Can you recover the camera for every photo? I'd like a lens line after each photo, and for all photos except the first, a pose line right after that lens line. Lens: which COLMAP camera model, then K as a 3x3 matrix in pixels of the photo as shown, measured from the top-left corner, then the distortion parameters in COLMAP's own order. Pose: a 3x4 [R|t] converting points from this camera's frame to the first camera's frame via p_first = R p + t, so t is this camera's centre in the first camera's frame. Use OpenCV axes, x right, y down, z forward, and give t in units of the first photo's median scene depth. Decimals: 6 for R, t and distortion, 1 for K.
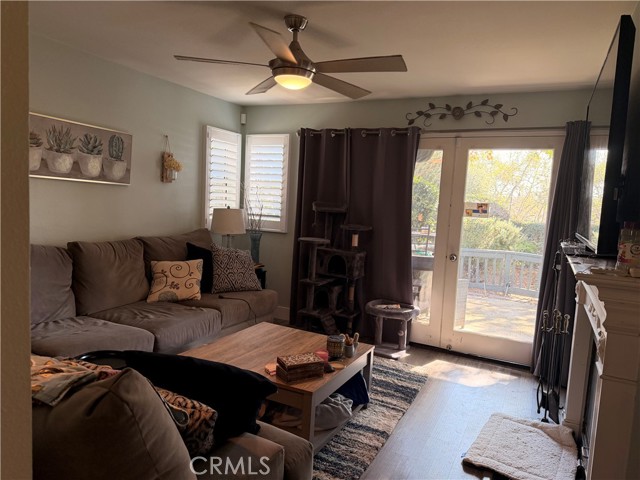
lens RADIAL K [[440.1, 0, 318.7], [0, 440.1, 239.1], [0, 0, 1]] dist [-0.036123, -0.010745]
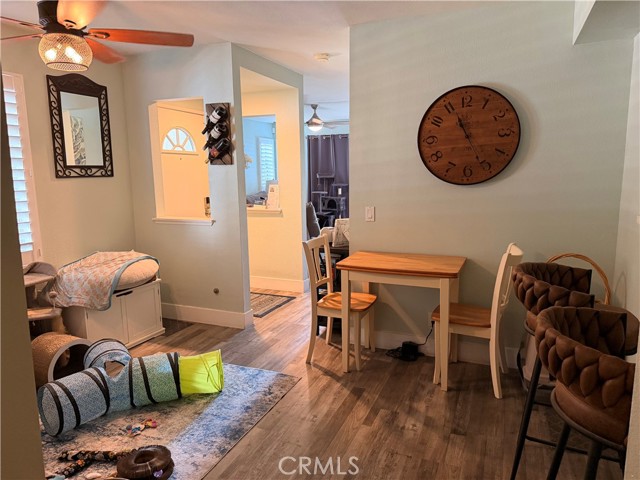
lens RADIAL K [[440.1, 0, 320.0], [0, 440.1, 242.1], [0, 0, 1]] dist [-0.036123, -0.010745]
pose [[0.995119, -0.081317, 0.055915, -0.135779], [0.077018, 0.994193, 0.075154, 0.074318], [-0.061701, -0.070480, 0.995603, -0.987433]]
